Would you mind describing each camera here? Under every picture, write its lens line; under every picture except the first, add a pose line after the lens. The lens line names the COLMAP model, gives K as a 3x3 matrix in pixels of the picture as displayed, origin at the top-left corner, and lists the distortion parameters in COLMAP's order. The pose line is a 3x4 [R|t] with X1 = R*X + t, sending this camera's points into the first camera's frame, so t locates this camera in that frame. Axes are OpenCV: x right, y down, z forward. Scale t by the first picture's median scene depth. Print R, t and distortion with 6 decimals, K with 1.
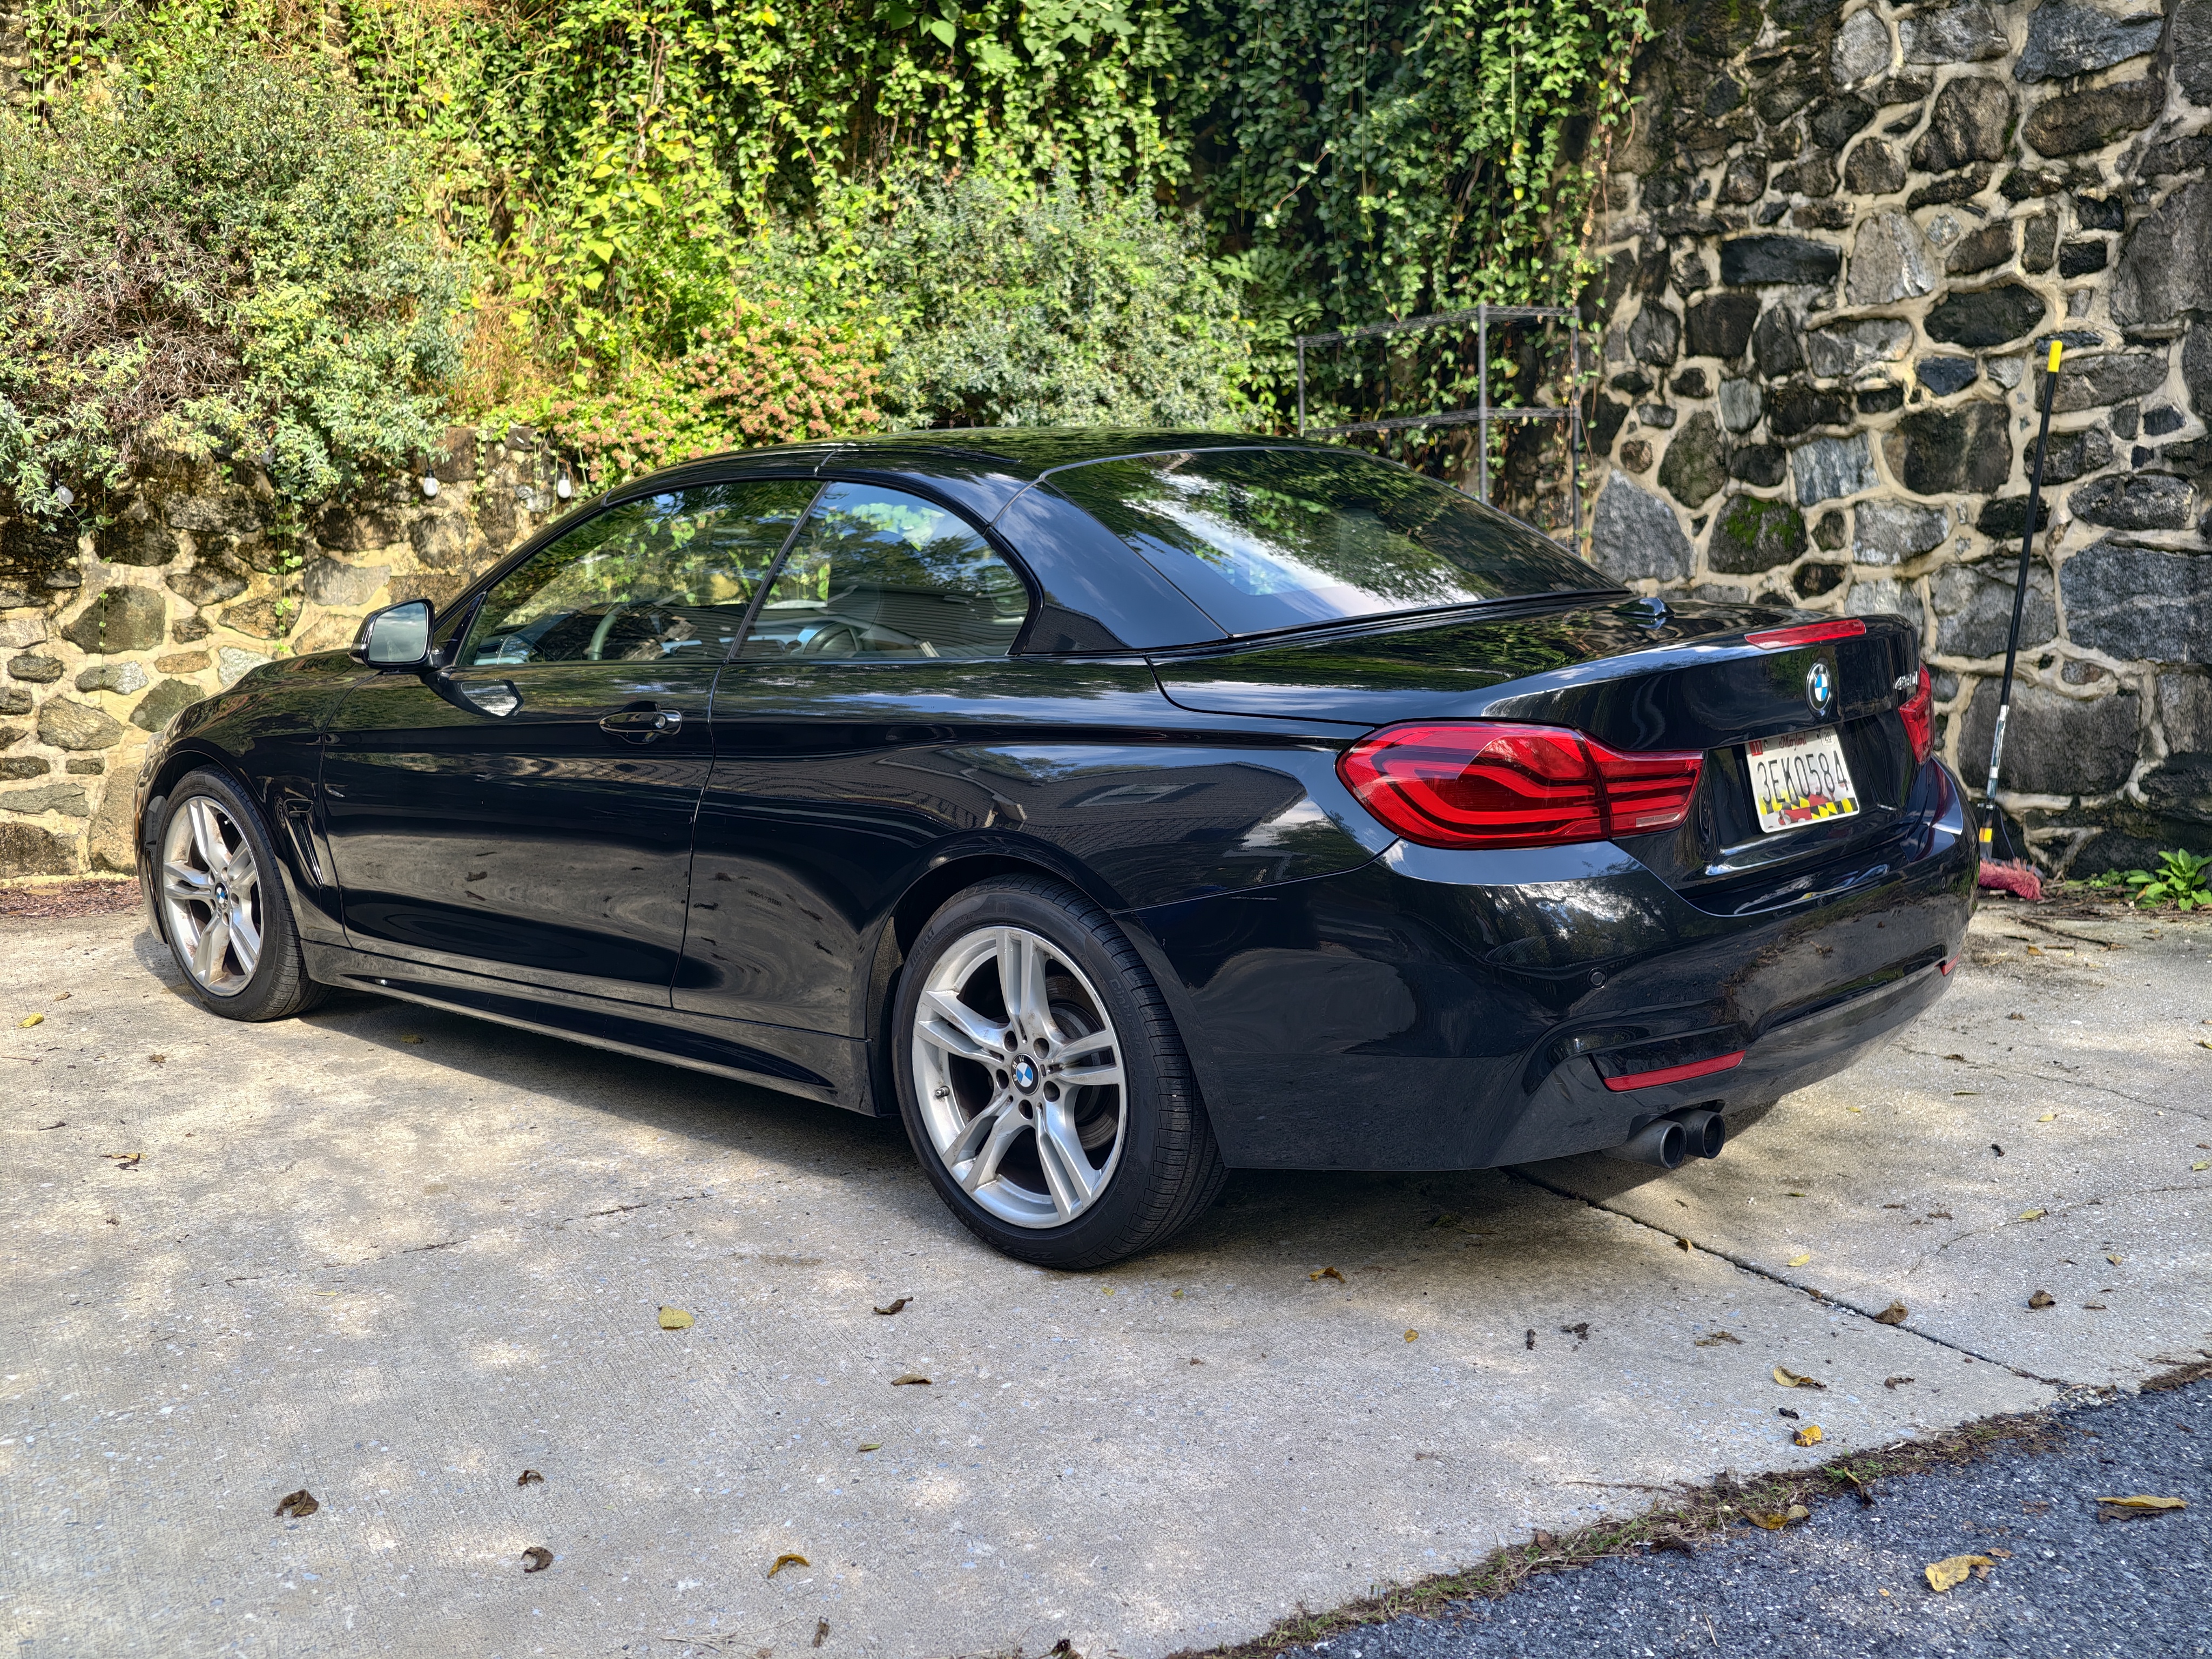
lens RADIAL K [[2298.4, 0, 1103.2], [0, 2298.4, 840.9], [0, 0, 1]] dist [0.029505, 0.000000]
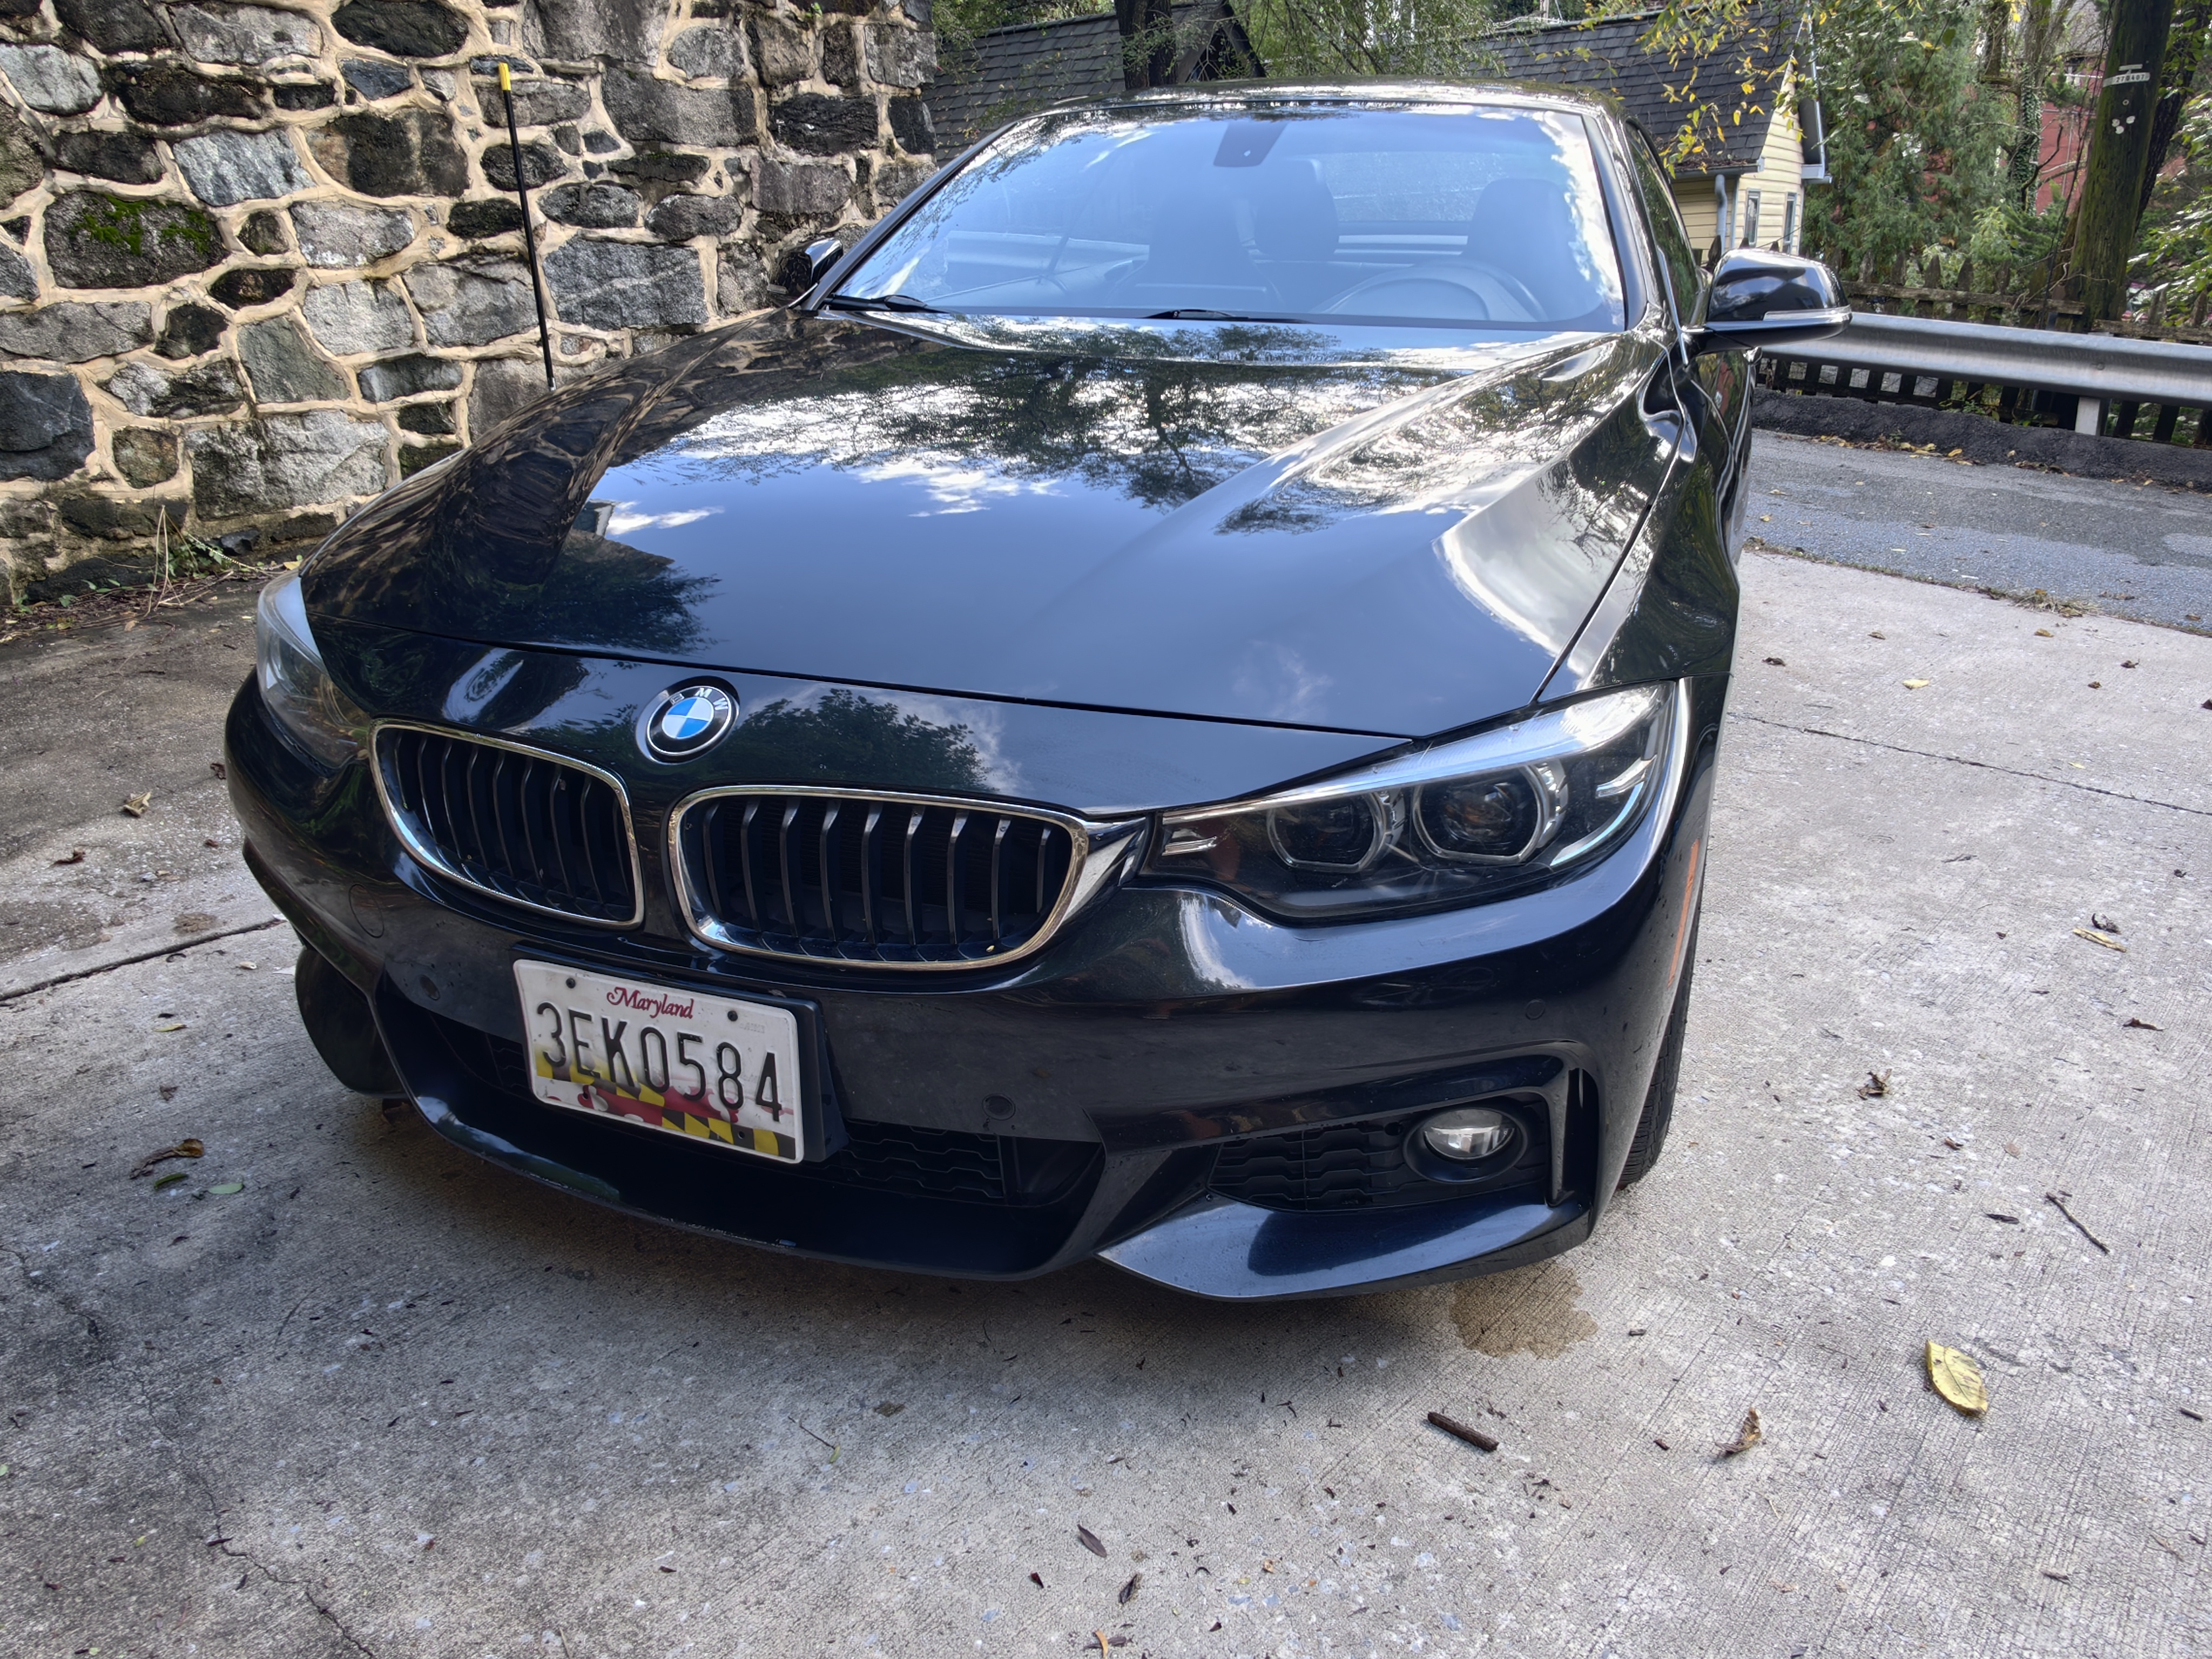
lens RADIAL K [[1622.7, 0, 1108.3], [0, 1622.7, 812.8], [0, 0, 1]] dist [0.013040, 0.000791]
pose [[-0.387527, -0.299039, 0.872008, -0.516793], [0.151322, 0.912459, 0.380159, -0.122924], [-0.909354, 0.279276, -0.308351, 0.987159]]
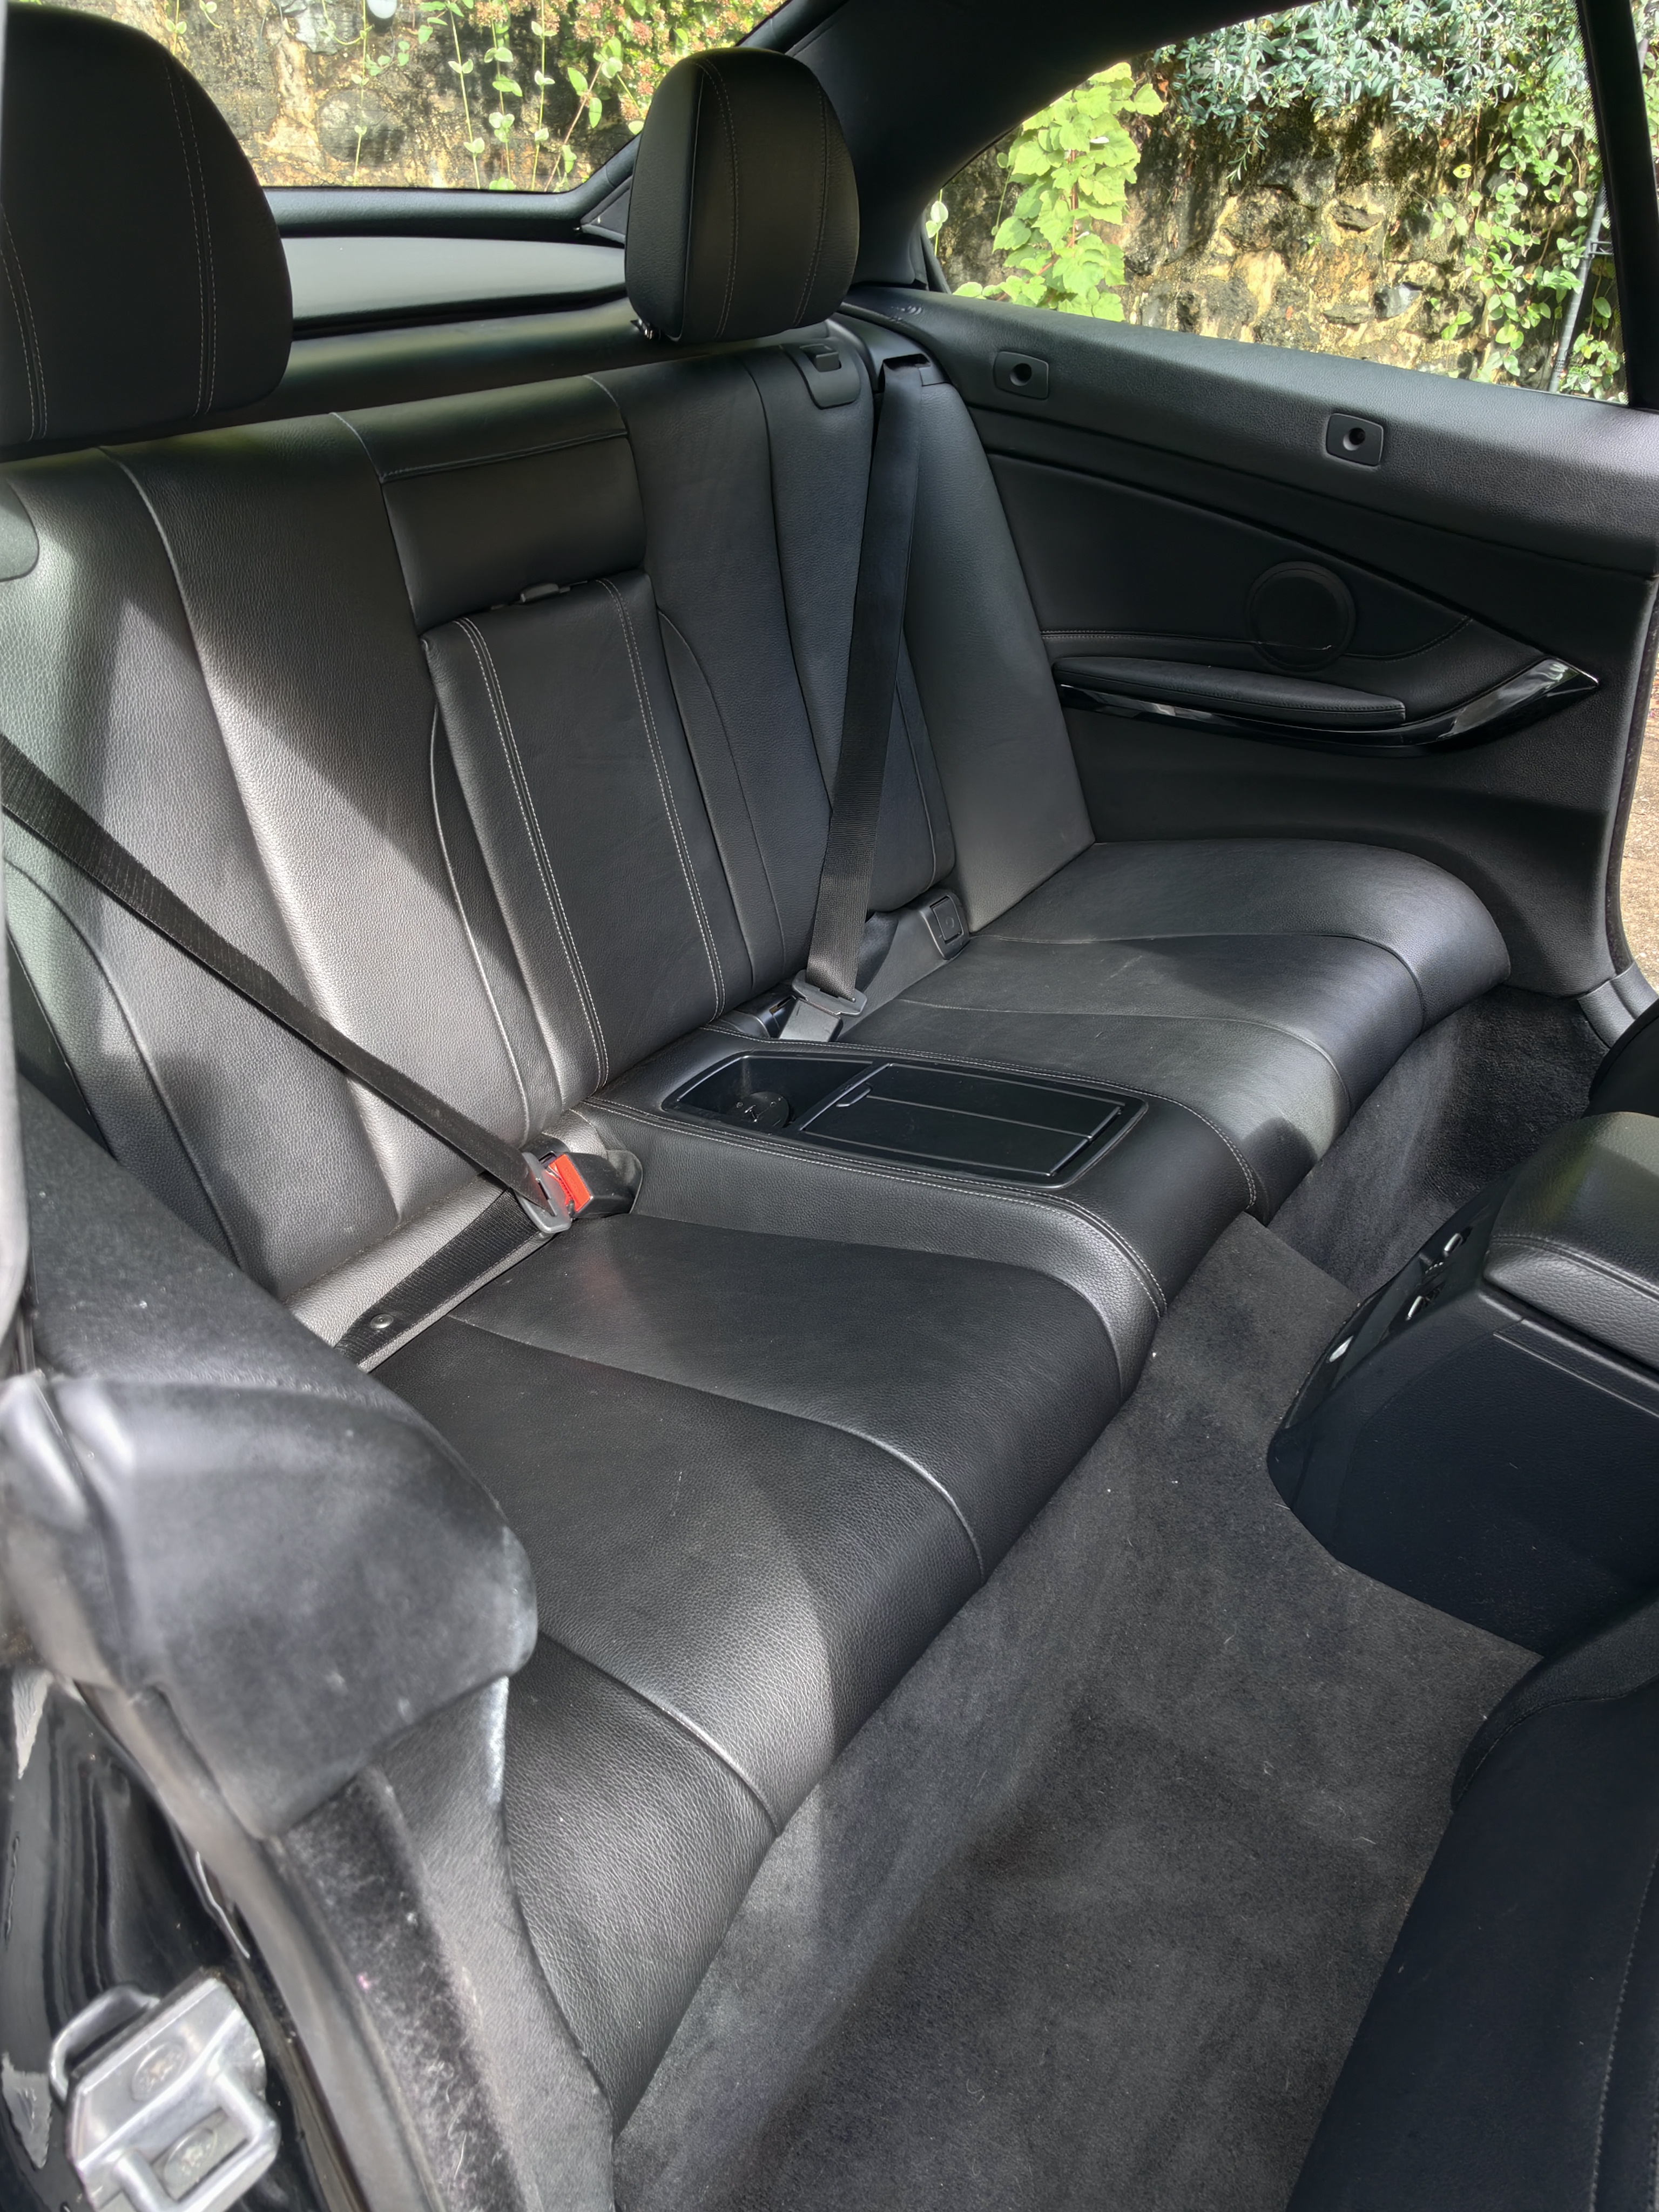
lens RADIAL K [[1526.9, 0, 831.6], [0, 1526.9, 1102.1], [0, 0, 1]] dist [-0.003613, 0.001252]
pose [[0.990622, -0.012543, 0.136055, -0.222764], [-0.043864, 0.913870, 0.403630, -0.094055], [-0.129400, -0.405813, 0.904749, 0.745421]]
